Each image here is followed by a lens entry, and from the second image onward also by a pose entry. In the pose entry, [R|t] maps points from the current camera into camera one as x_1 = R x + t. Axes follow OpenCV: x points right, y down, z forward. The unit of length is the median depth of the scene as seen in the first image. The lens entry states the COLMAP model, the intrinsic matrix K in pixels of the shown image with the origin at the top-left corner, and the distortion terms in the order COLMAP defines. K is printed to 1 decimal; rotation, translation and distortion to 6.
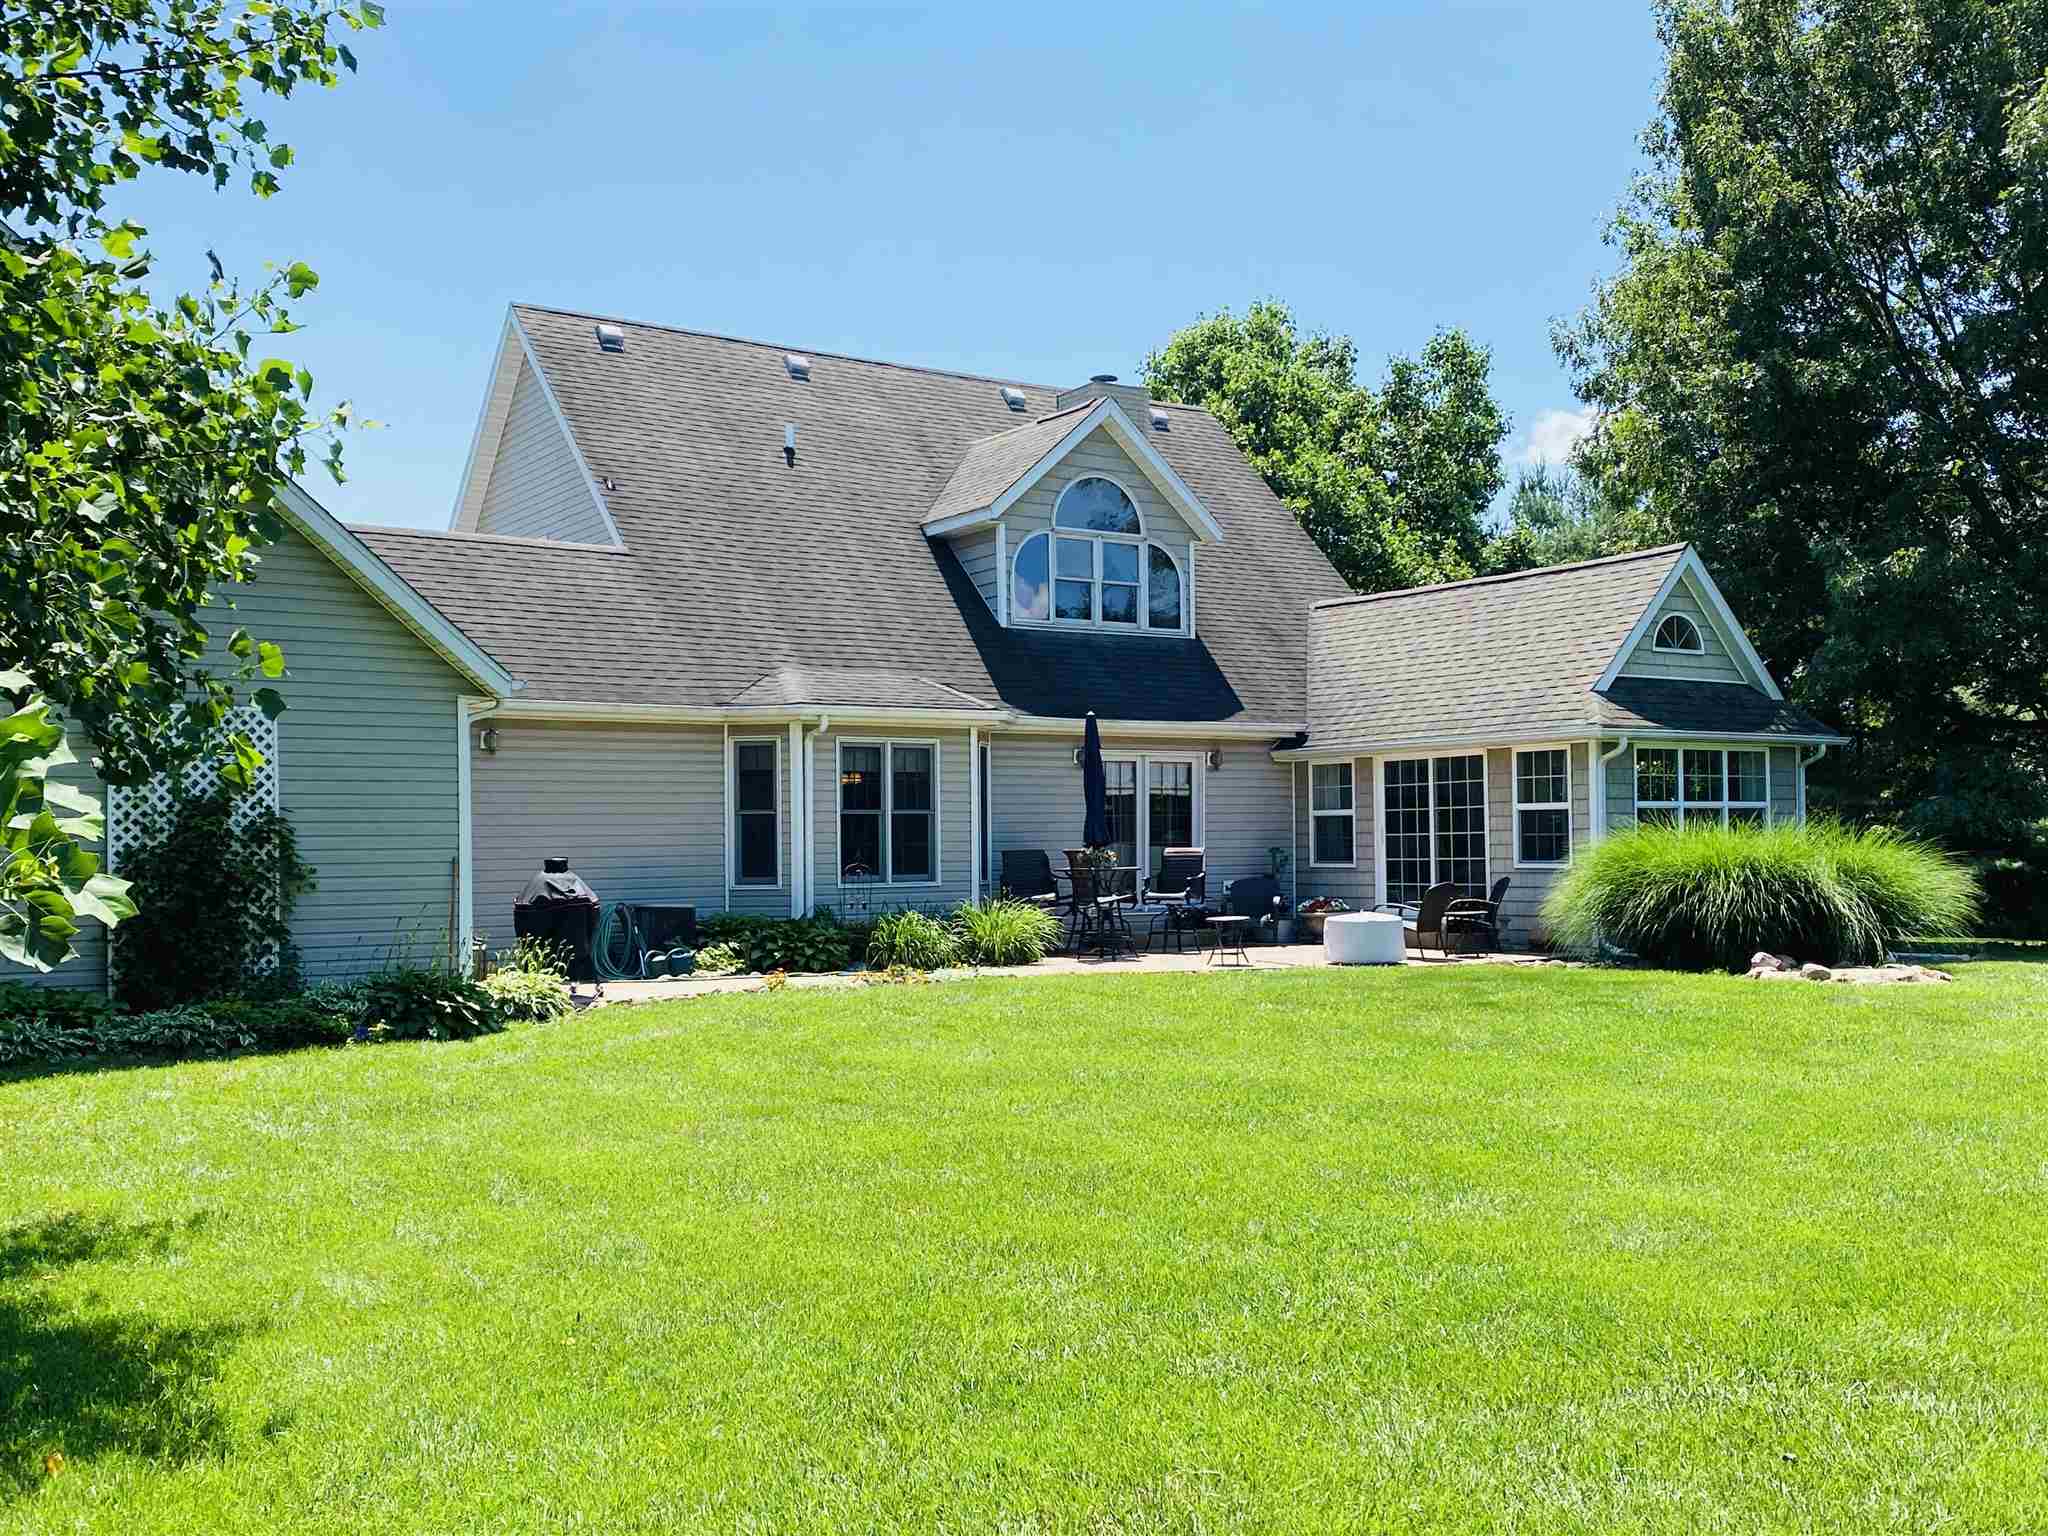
lens RADIAL K [[1908.6, 0, 1023.8], [0, 1908.6, 765.5], [0, 0, 1]] dist [0.083928, 0.000000]
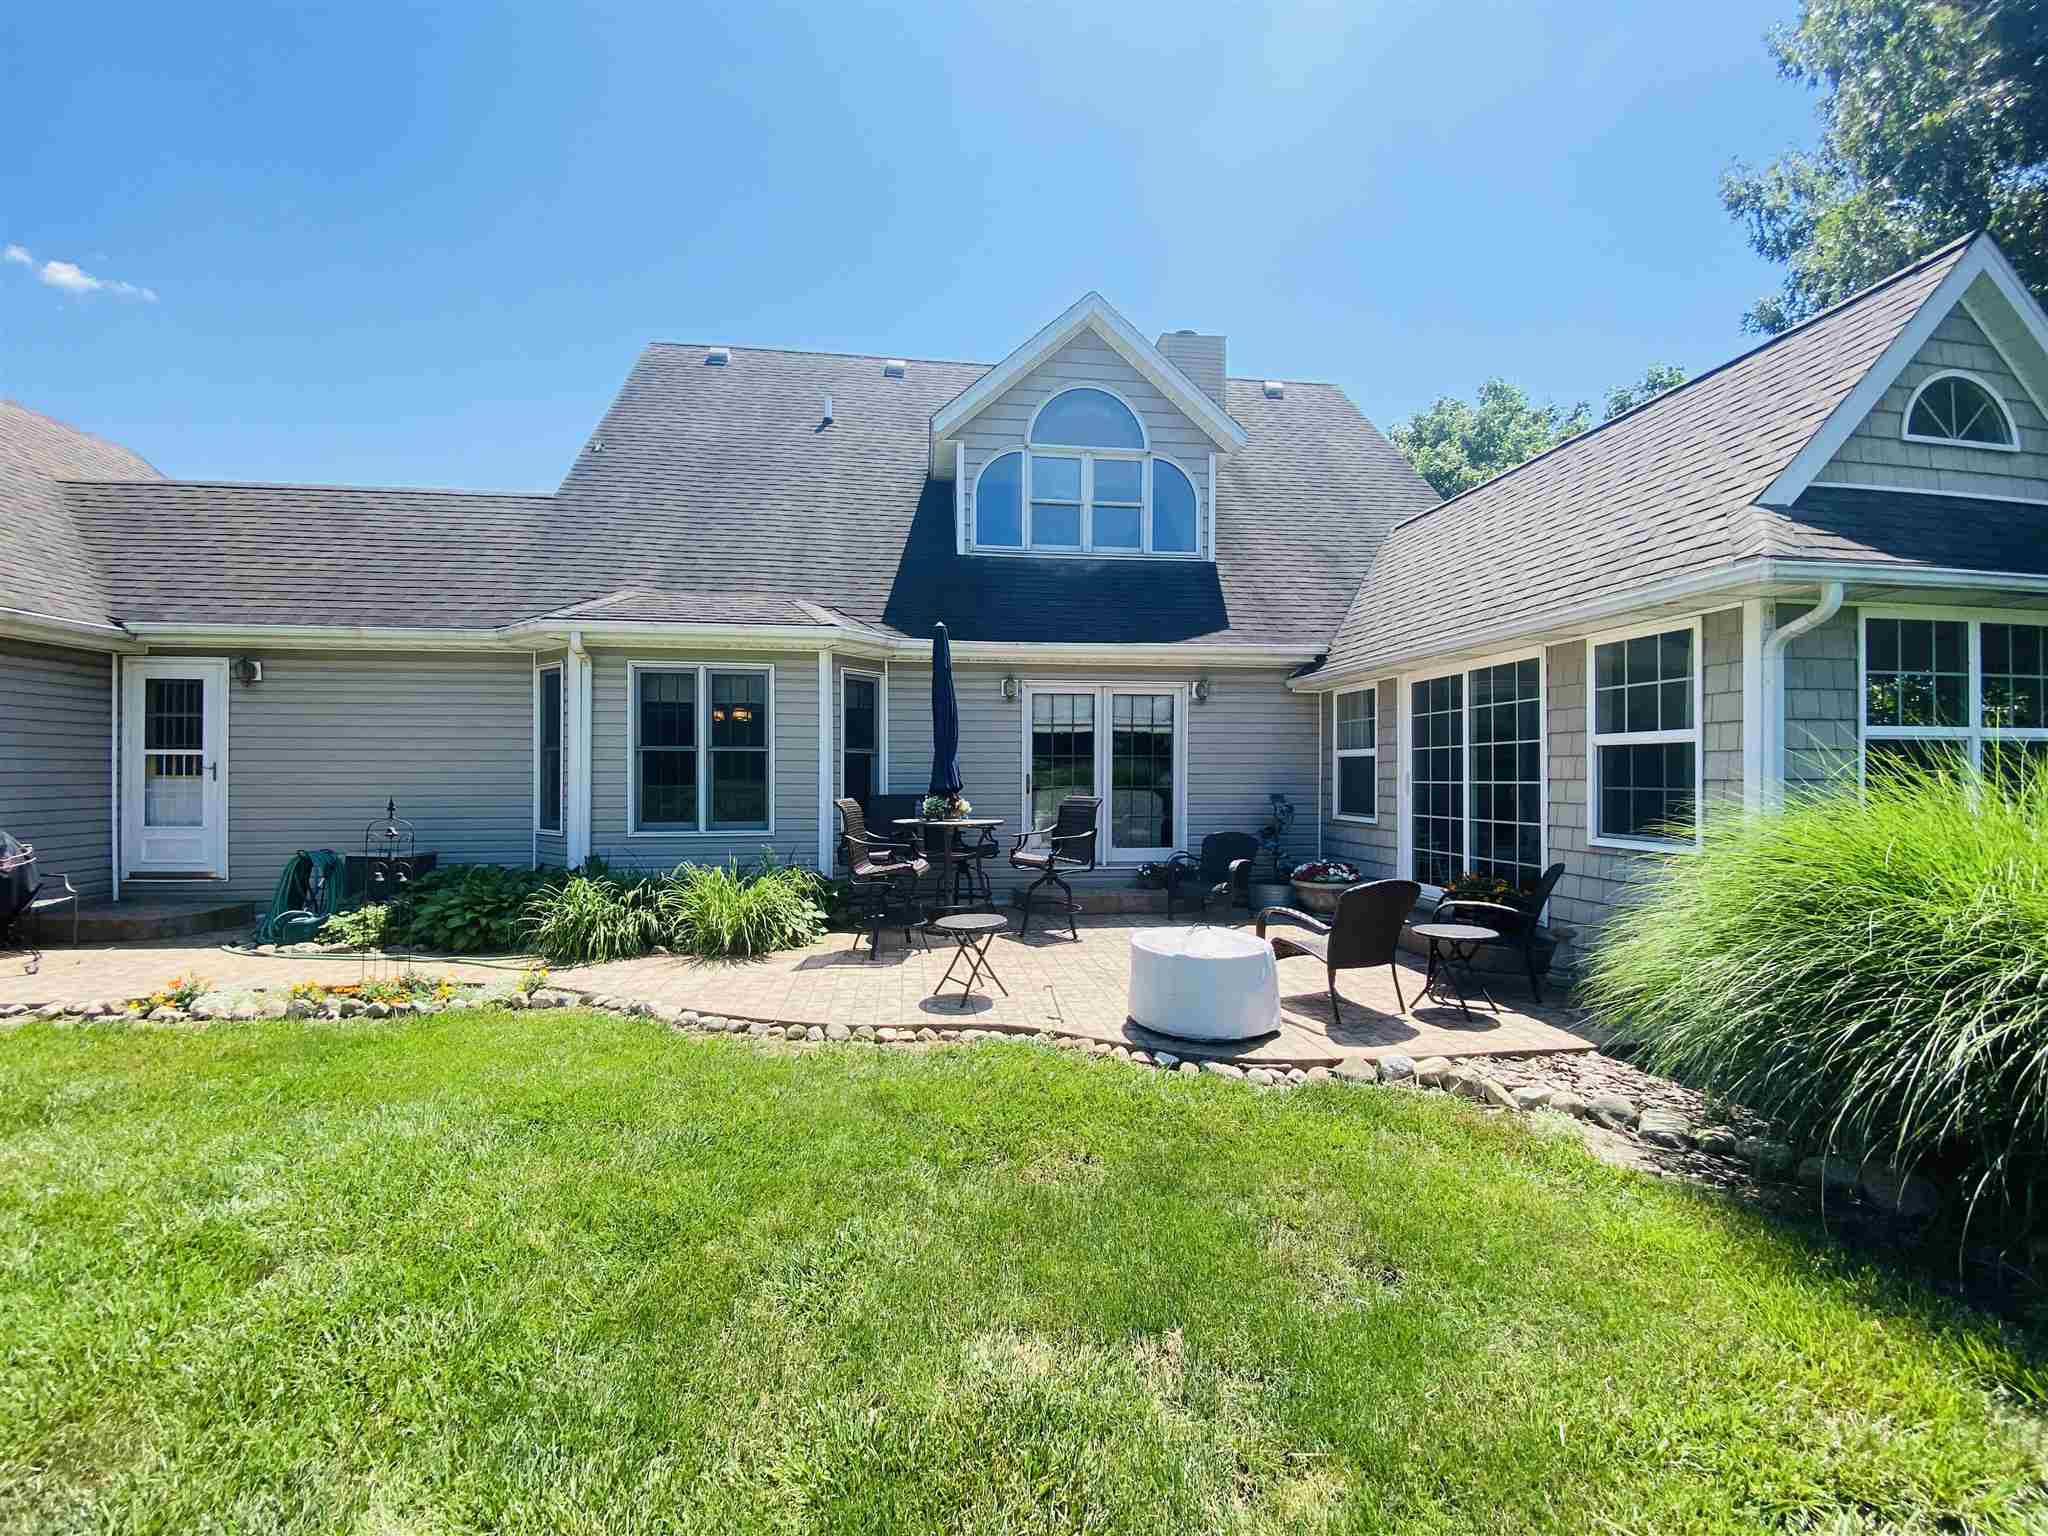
lens RADIAL K [[822.9, 0, 1035.2], [0, 822.9, 762.7], [0, 0, 1]] dist [-0.015829, -0.000485]
pose [[0.893549, 0.006197, -0.448923, 0.212847], [0.006794, 0.999604, 0.027321, 0.020029], [0.448915, -0.027462, 0.893153, 0.690056]]
